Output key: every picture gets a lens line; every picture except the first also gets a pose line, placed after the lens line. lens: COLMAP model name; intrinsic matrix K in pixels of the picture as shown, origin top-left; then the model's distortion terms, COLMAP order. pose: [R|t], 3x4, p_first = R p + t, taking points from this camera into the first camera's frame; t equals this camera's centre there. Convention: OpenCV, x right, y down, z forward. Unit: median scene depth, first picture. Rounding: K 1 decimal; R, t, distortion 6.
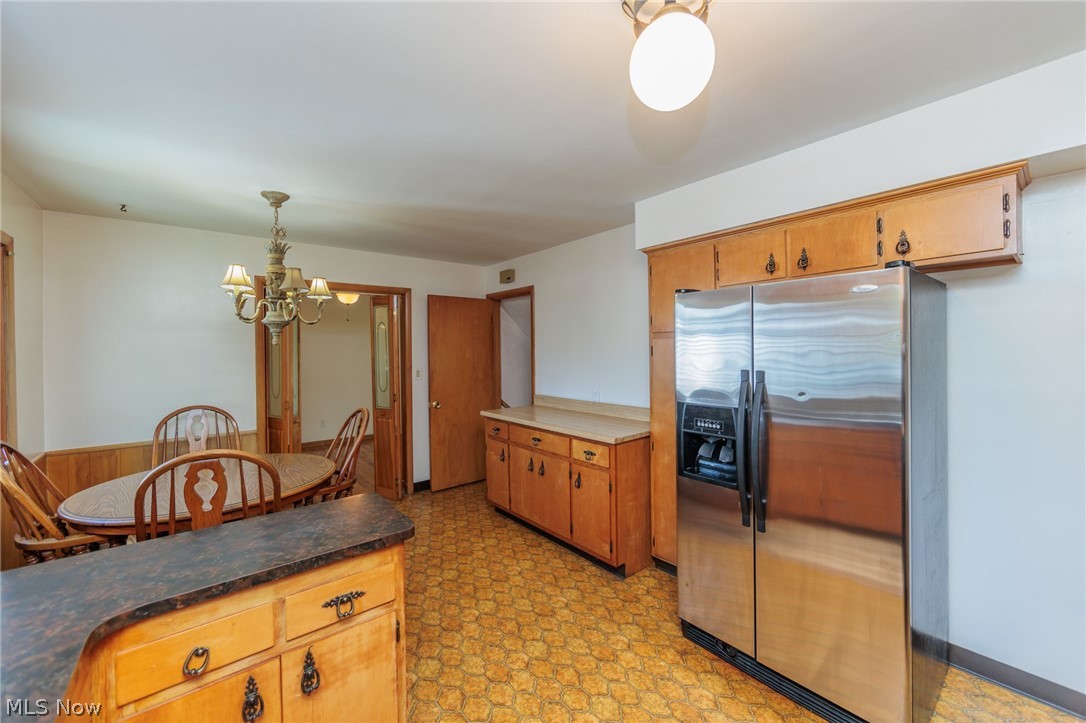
lens RADIAL K [[426.3, 0, 546.8], [0, 426.3, 353.7], [0, 0, 1]] dist [-0.000657, 0.000063]
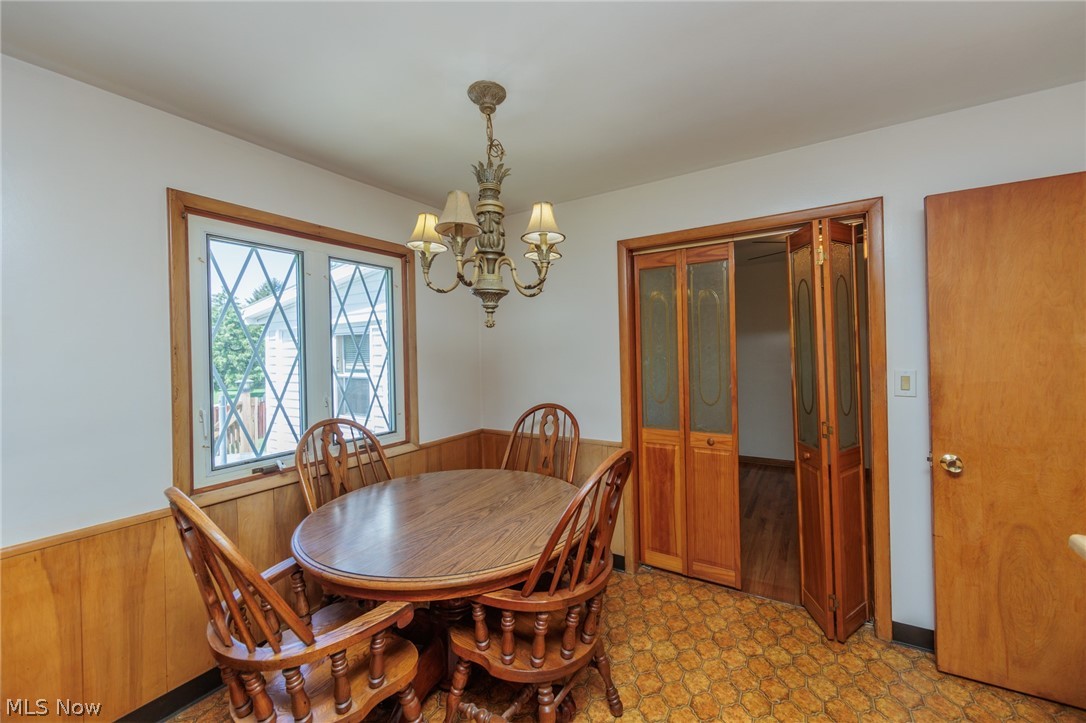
lens RADIAL K [[426.3, 0, 546.8], [0, 426.3, 353.7], [0, 0, 1]] dist [-0.000657, 0.000063]
pose [[0.317727, 0.007077, -0.948156, 0.004786], [0.010512, 0.999884, 0.010986, 0.016820], [0.948124, -0.013458, 0.317616, 1.145638]]
